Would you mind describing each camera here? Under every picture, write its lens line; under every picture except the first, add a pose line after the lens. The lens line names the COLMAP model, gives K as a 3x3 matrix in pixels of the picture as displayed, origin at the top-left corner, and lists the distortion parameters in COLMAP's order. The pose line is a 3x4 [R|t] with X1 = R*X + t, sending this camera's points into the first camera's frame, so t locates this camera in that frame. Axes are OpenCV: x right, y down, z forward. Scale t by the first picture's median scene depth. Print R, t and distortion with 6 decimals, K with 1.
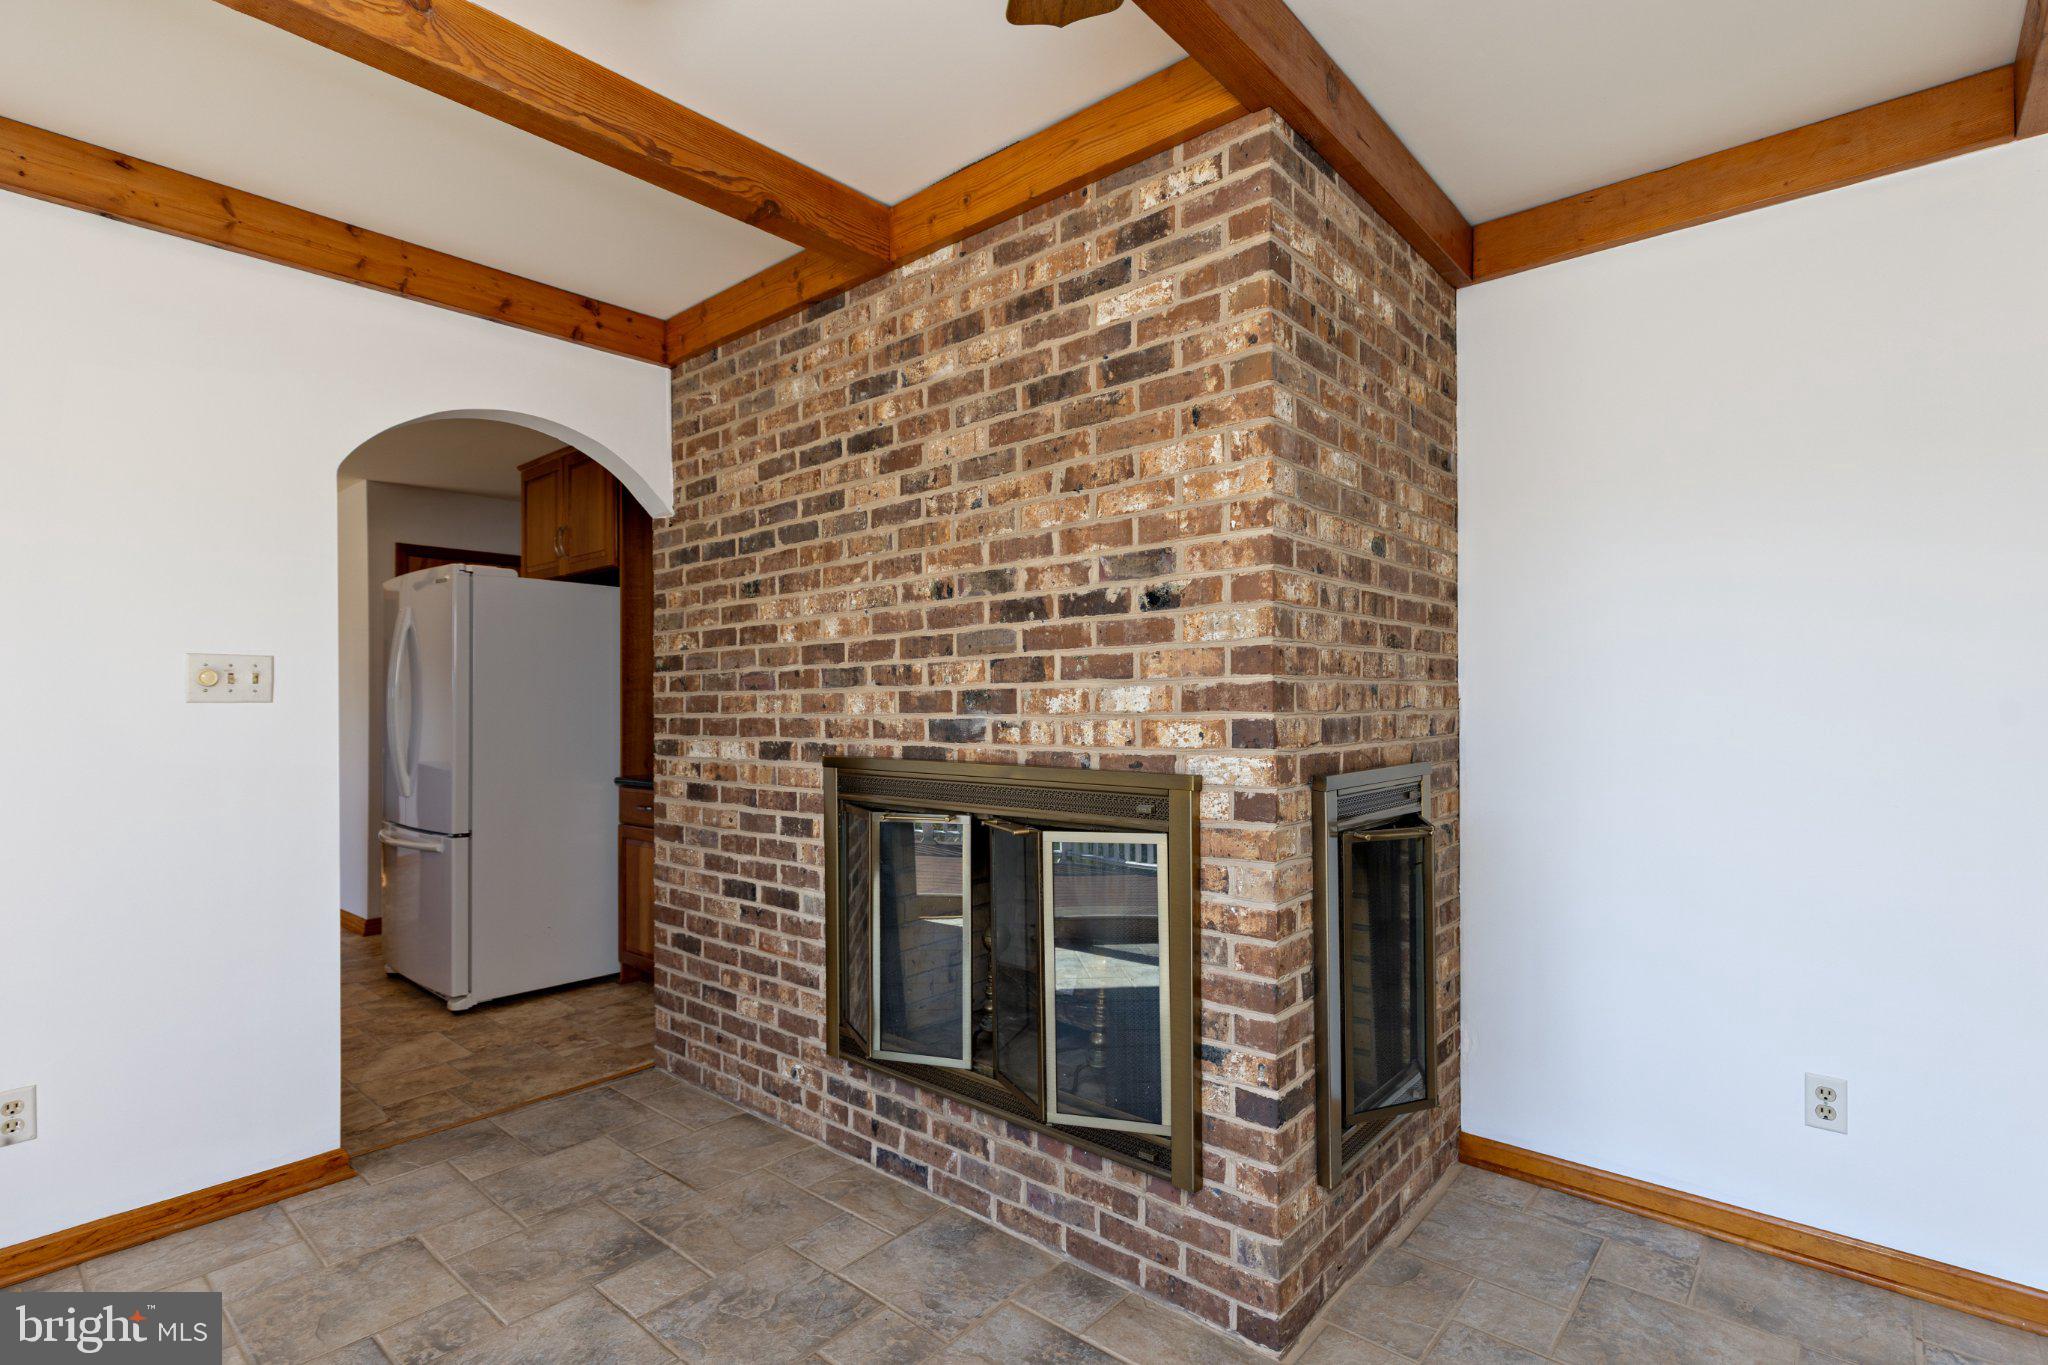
lens RADIAL K [[976.5, 0, 1025.3], [0, 976.5, 692.4], [0, 0, 1]] dist [0.004779, 0.000013]
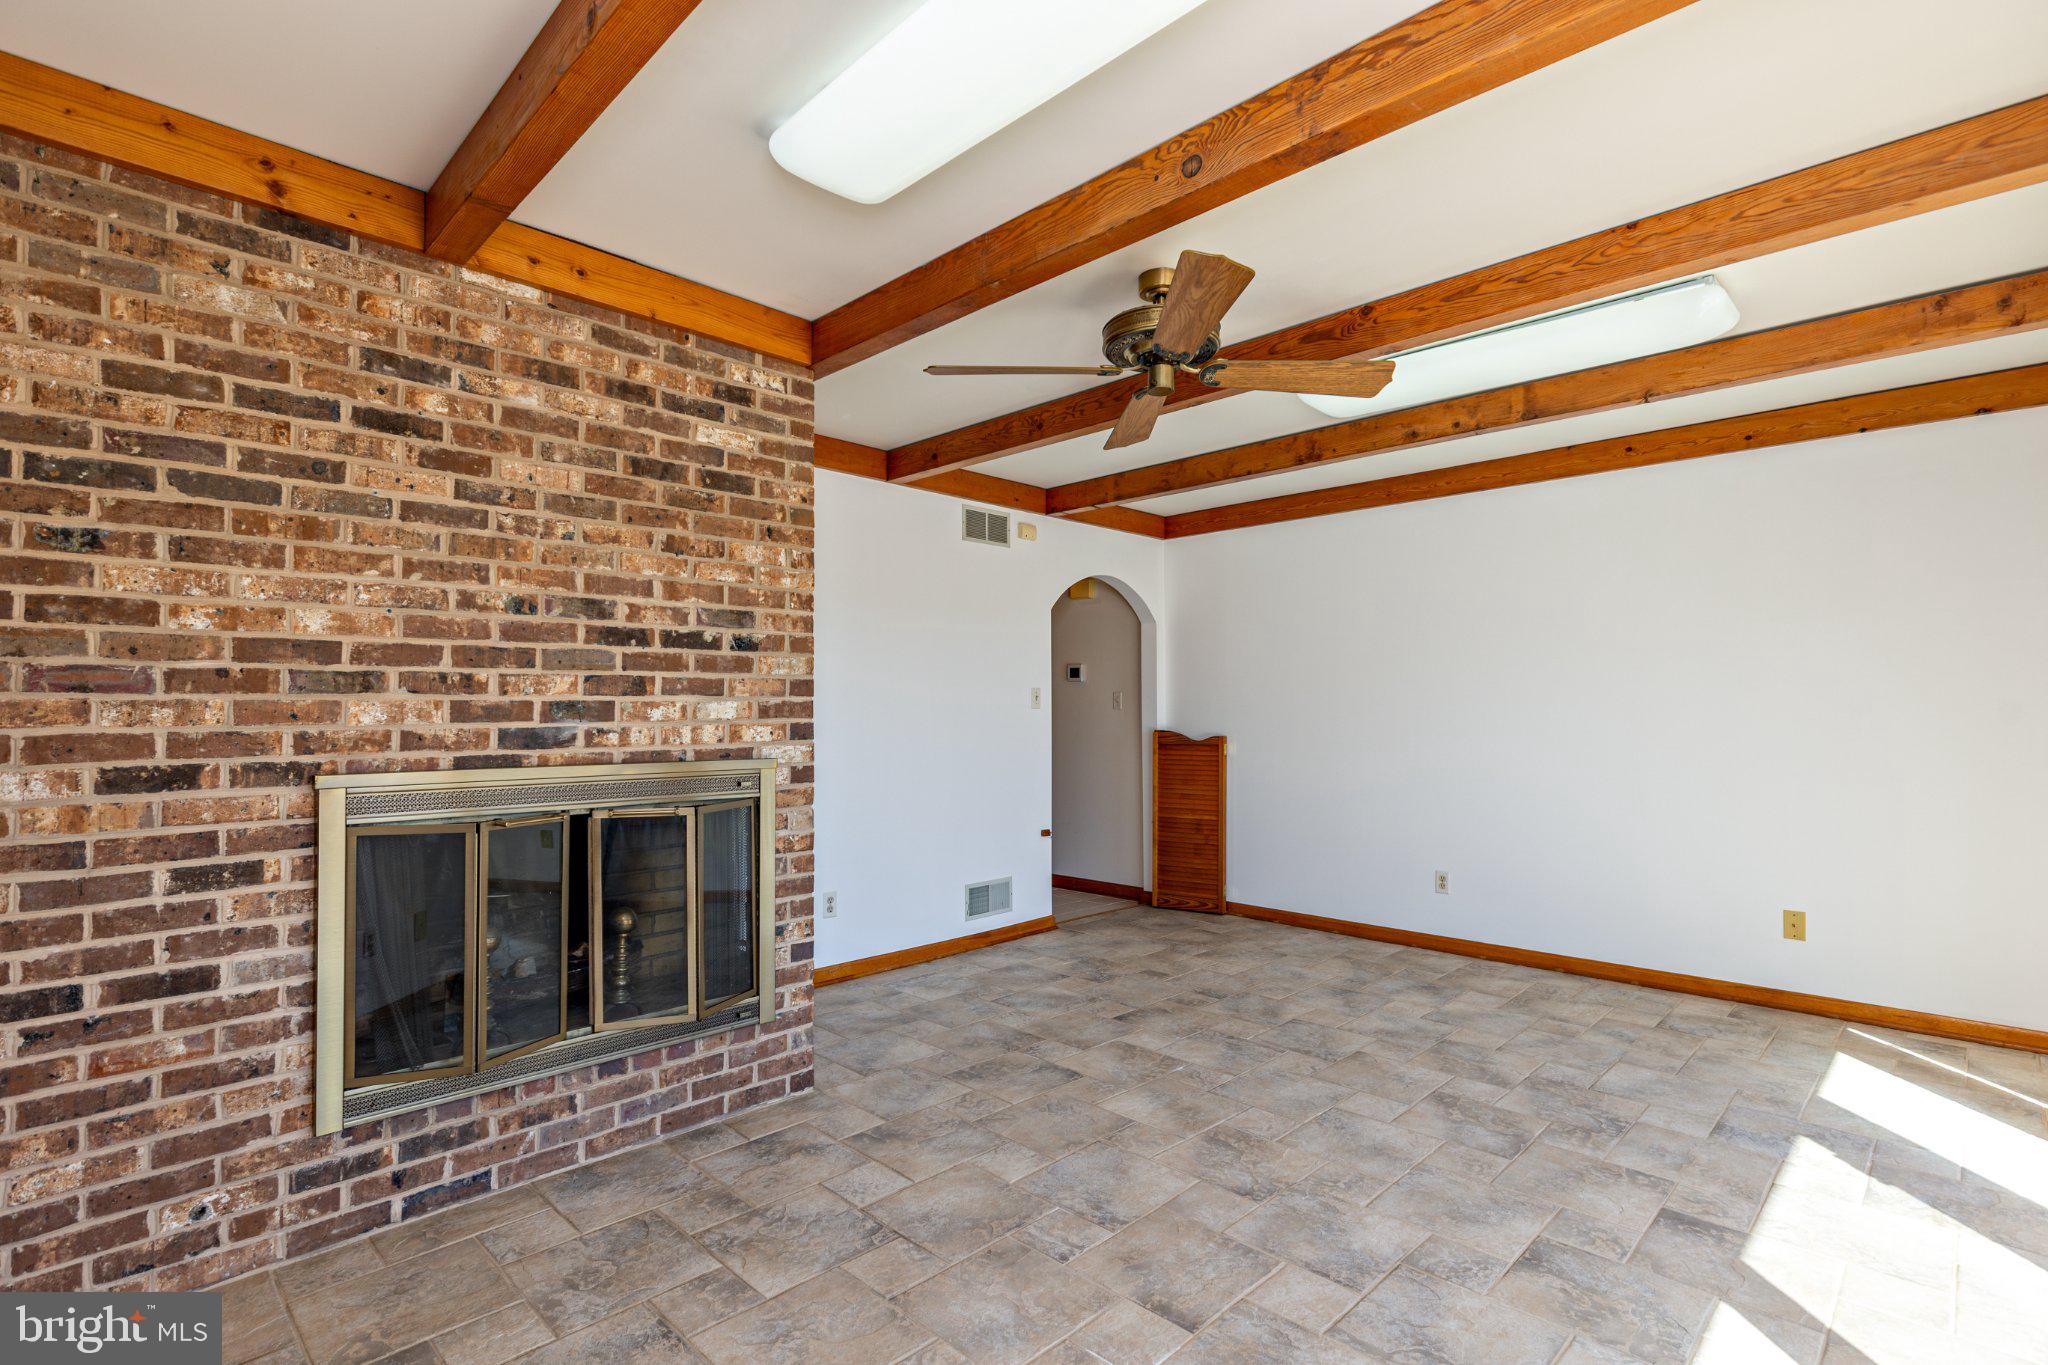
lens RADIAL K [[976.5, 0, 1025.3], [0, 976.5, 692.4], [0, 0, 1]] dist [0.004779, 0.000013]
pose [[0.066537, 0.026893, 0.997421, -1.172853], [-0.007614, 0.999621, -0.026444, 0.013816], [-0.997755, -0.005835, 0.066717, 0.408434]]
